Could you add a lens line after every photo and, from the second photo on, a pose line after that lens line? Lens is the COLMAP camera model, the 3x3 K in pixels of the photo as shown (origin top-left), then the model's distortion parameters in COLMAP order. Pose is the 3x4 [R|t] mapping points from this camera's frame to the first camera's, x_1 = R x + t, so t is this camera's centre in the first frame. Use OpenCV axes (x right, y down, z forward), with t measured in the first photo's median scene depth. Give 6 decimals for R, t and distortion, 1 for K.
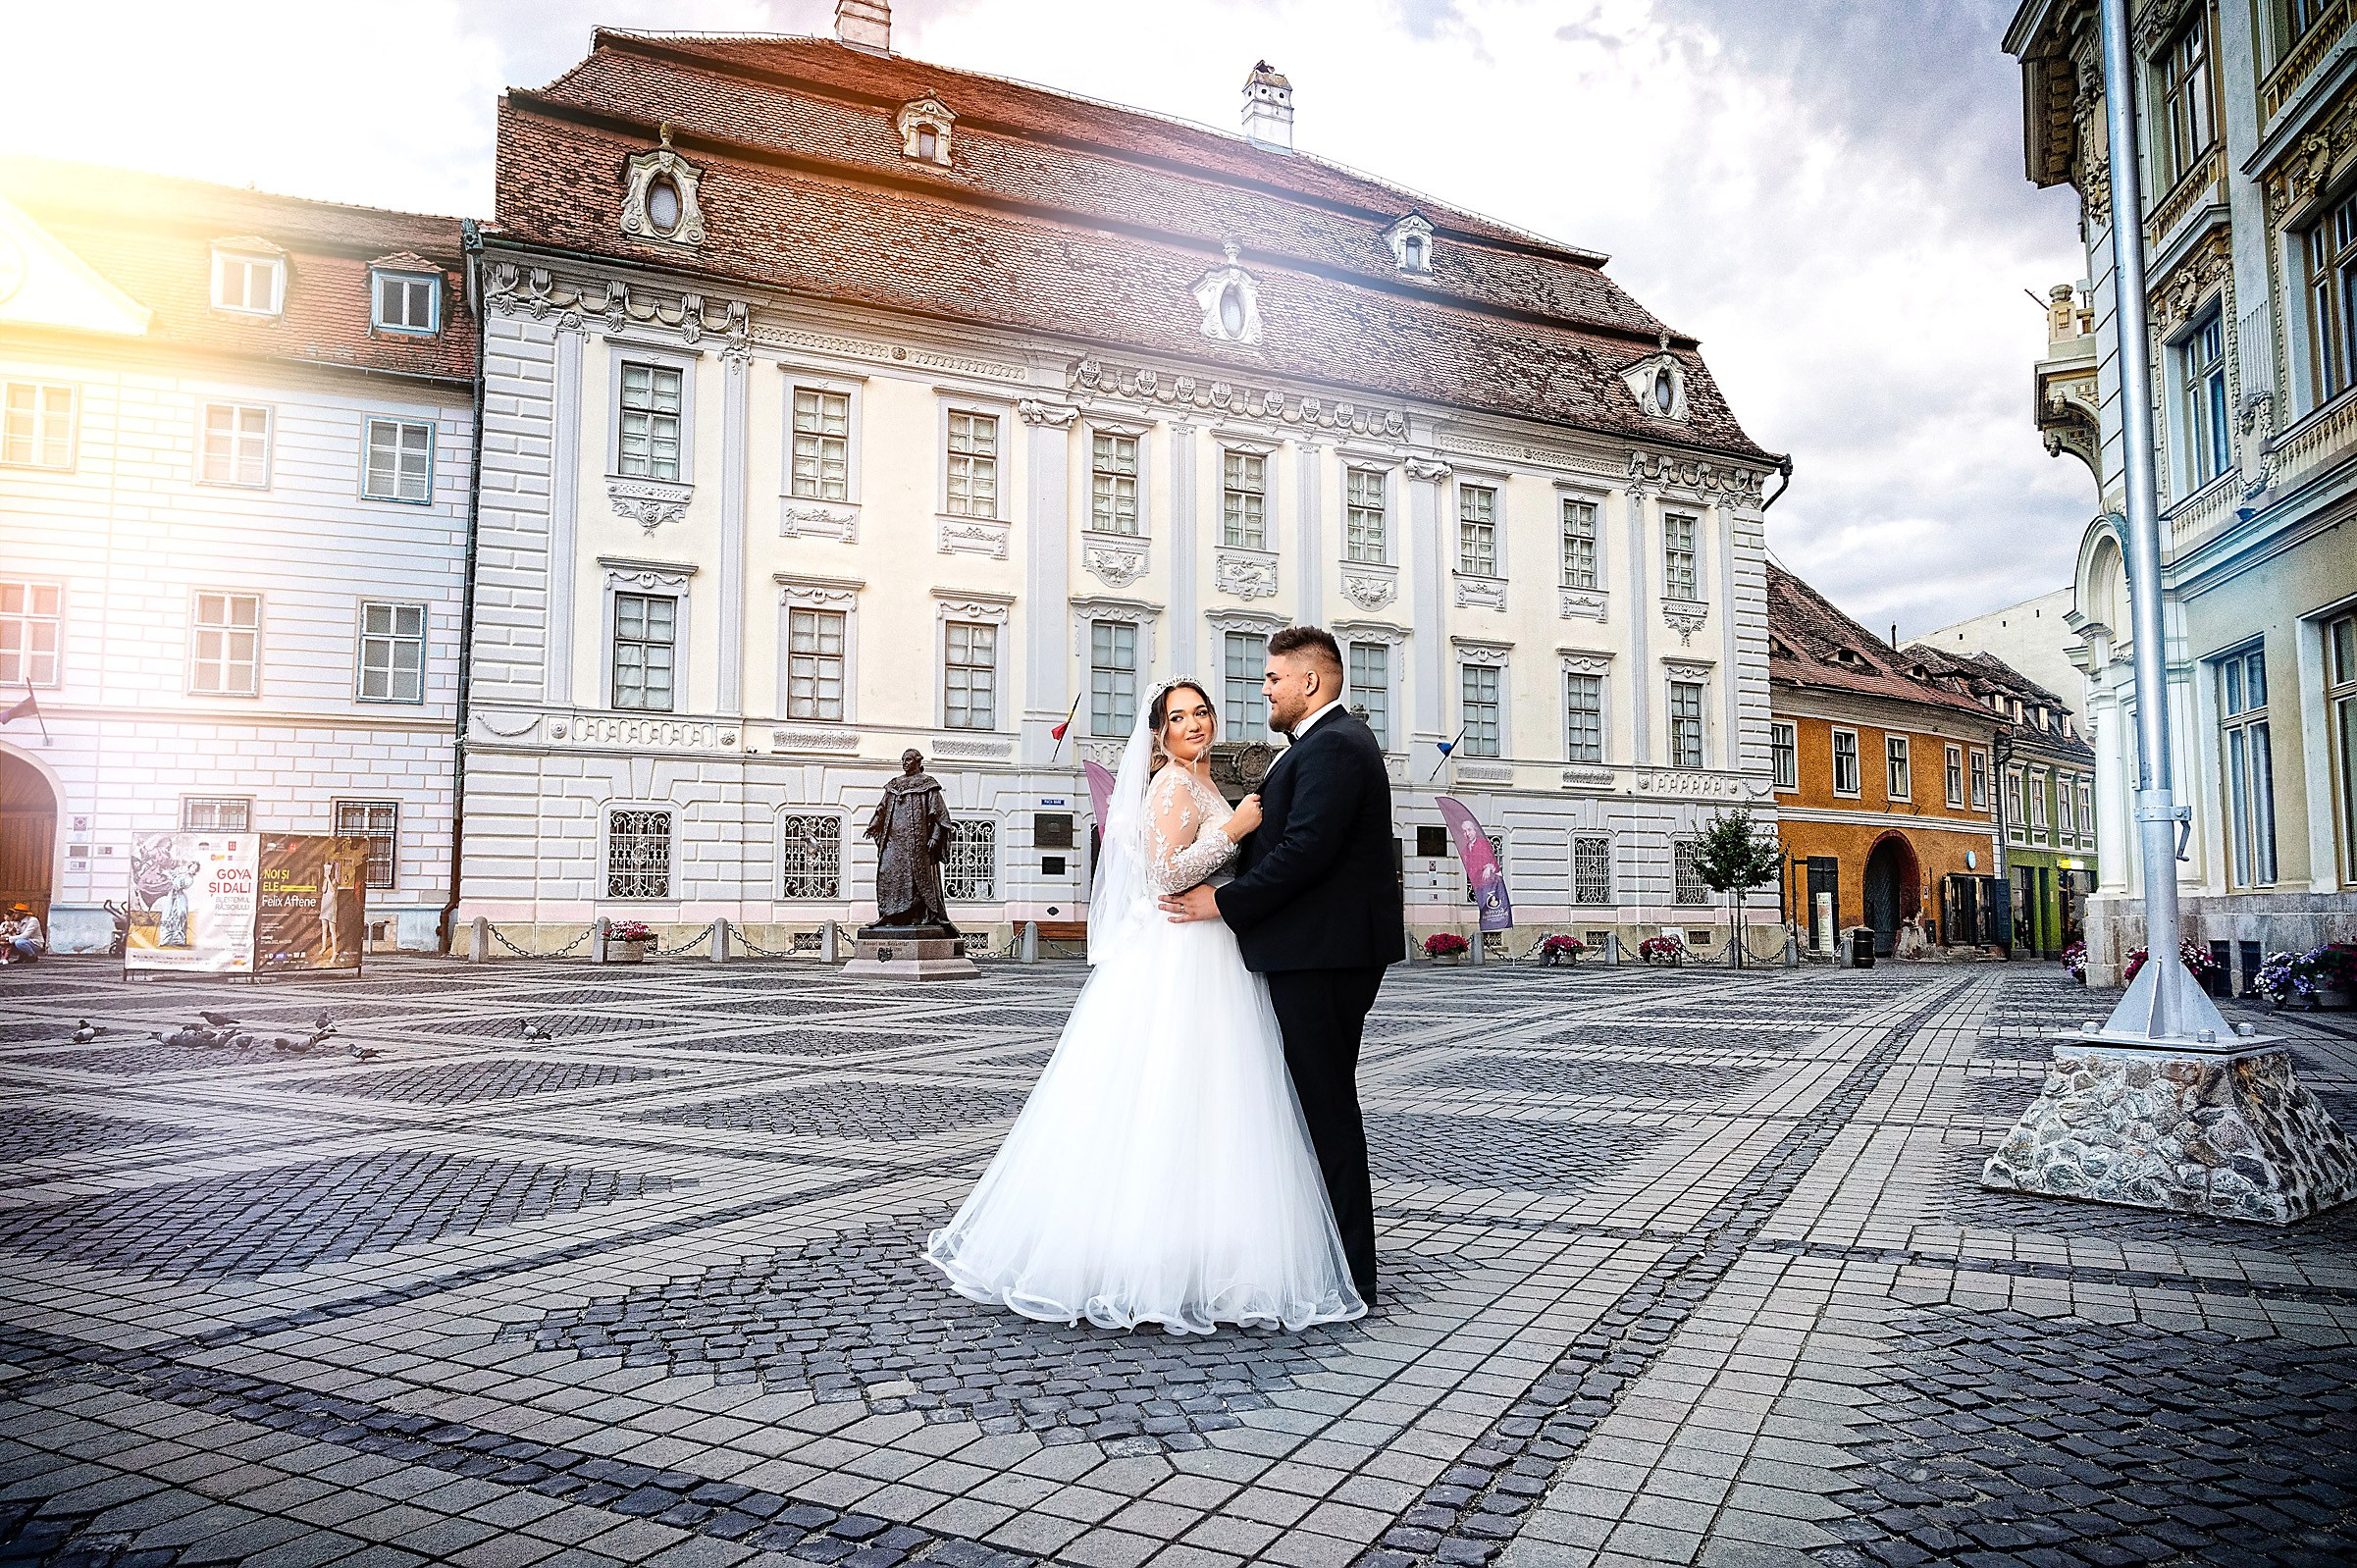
lens RADIAL K [[1595.7, 0, 1168.5], [0, 1595.7, 785.8], [0, 0, 1]] dist [-0.010435, 0.004658]
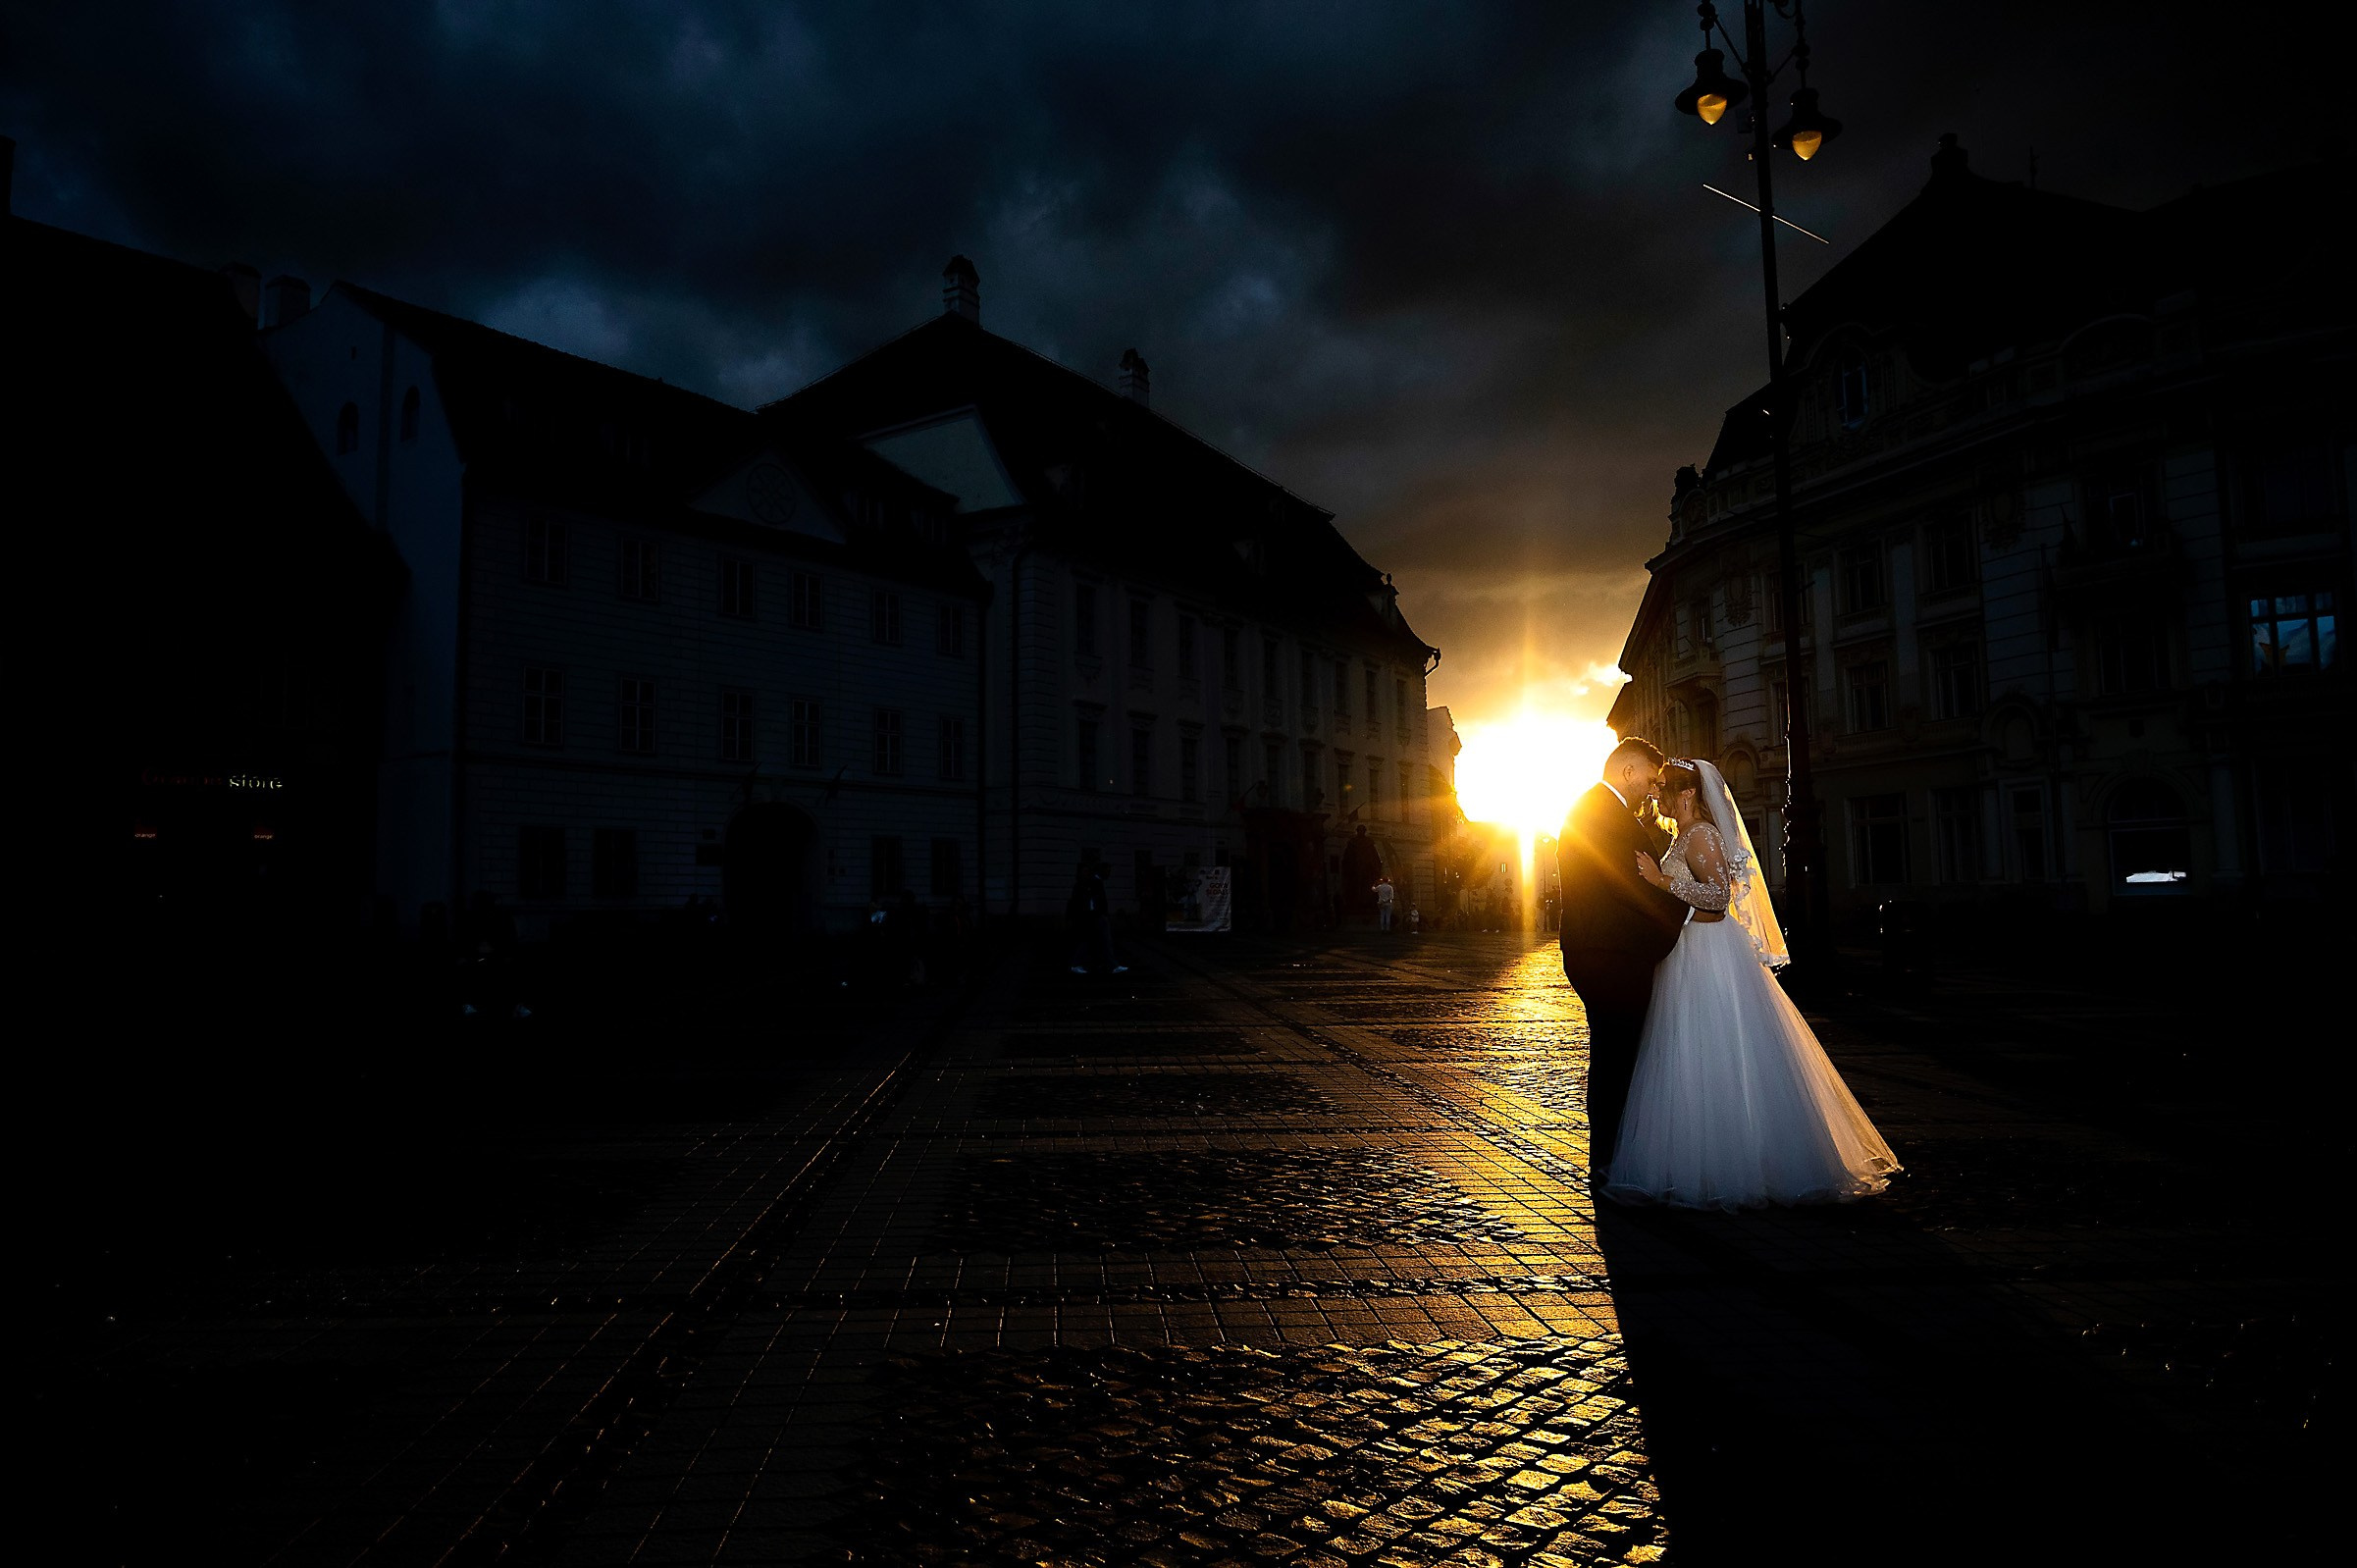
lens RADIAL K [[1596.8, 0, 1157.2], [0, 1596.8, 780.6], [0, 0, 1]] dist [-0.012397, 0.002082]
pose [[0.845089, 0.032016, 0.533666, -1.032785], [-0.030625, 0.999465, -0.011464, -0.033867], [-0.533747, -0.006655, 0.845618, -0.440834]]
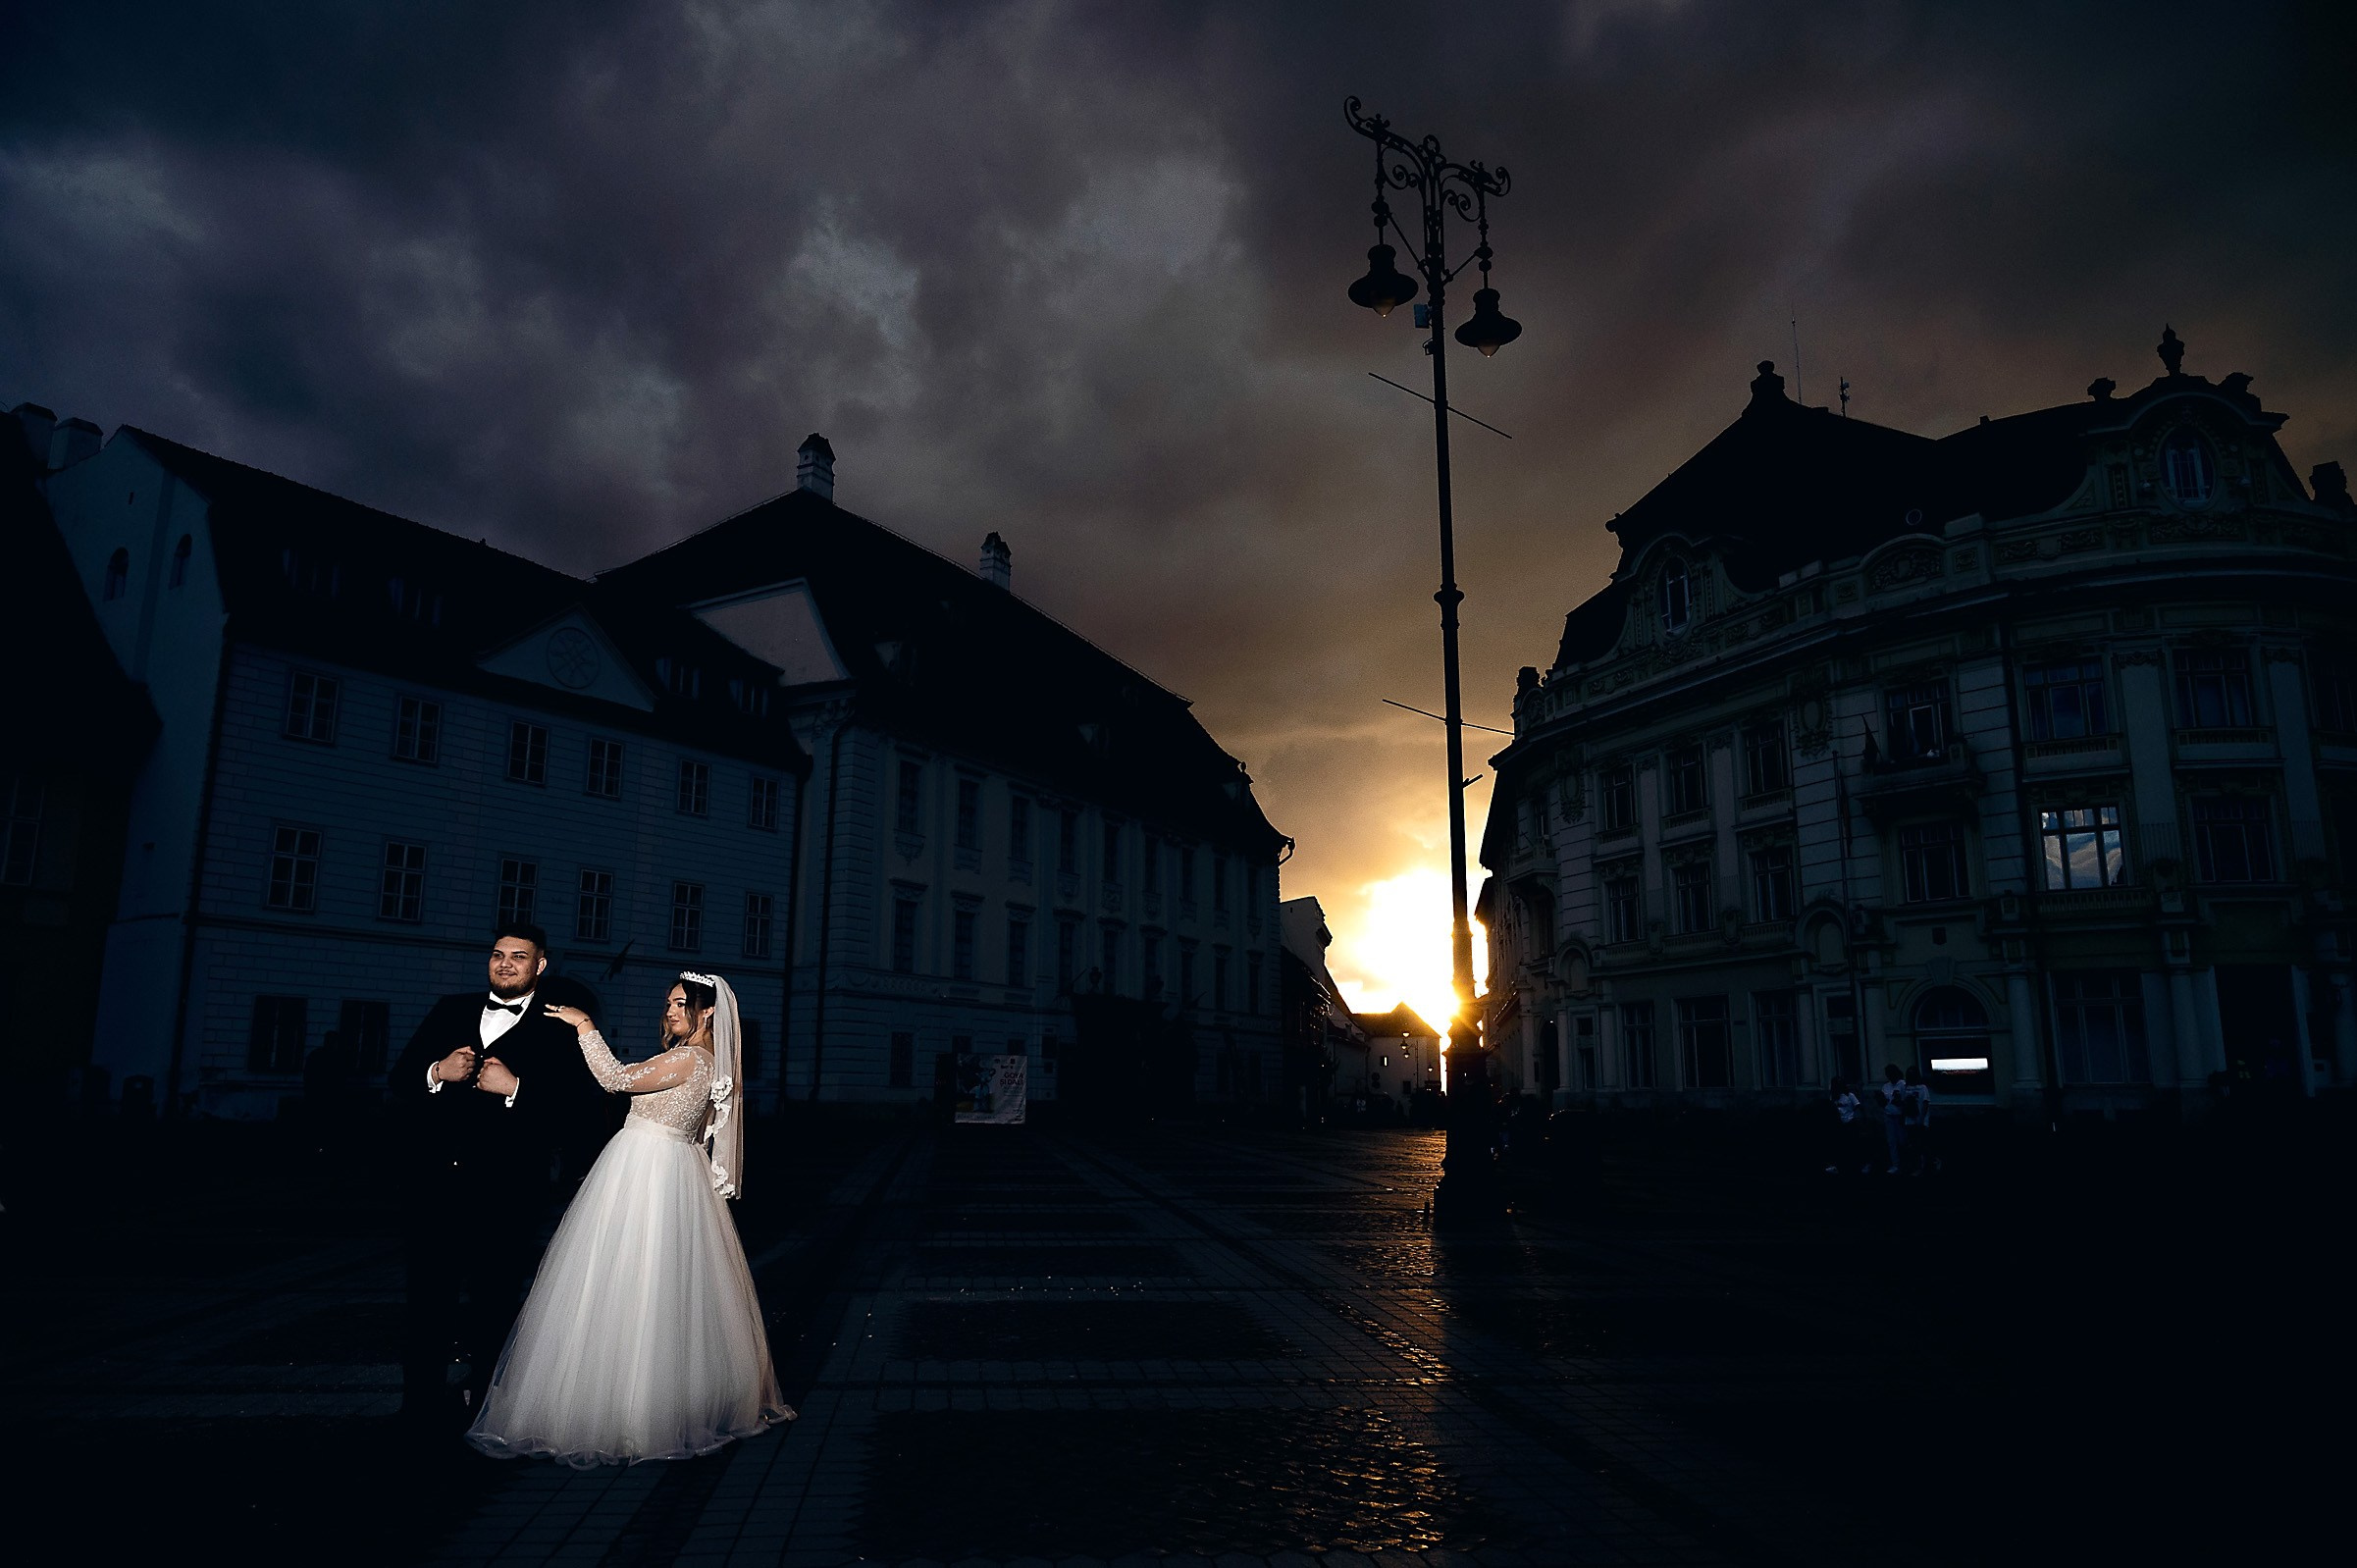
lens RADIAL K [[1595.7, 0, 1168.5], [0, 1595.7, 785.8], [0, 0, 1]] dist [-0.010435, 0.004658]
pose [[0.808692, 0.117895, 0.576297, -0.948386], [-0.054842, 0.990553, -0.125684, -0.038941], [-0.585671, 0.070035, 0.807518, -0.464232]]
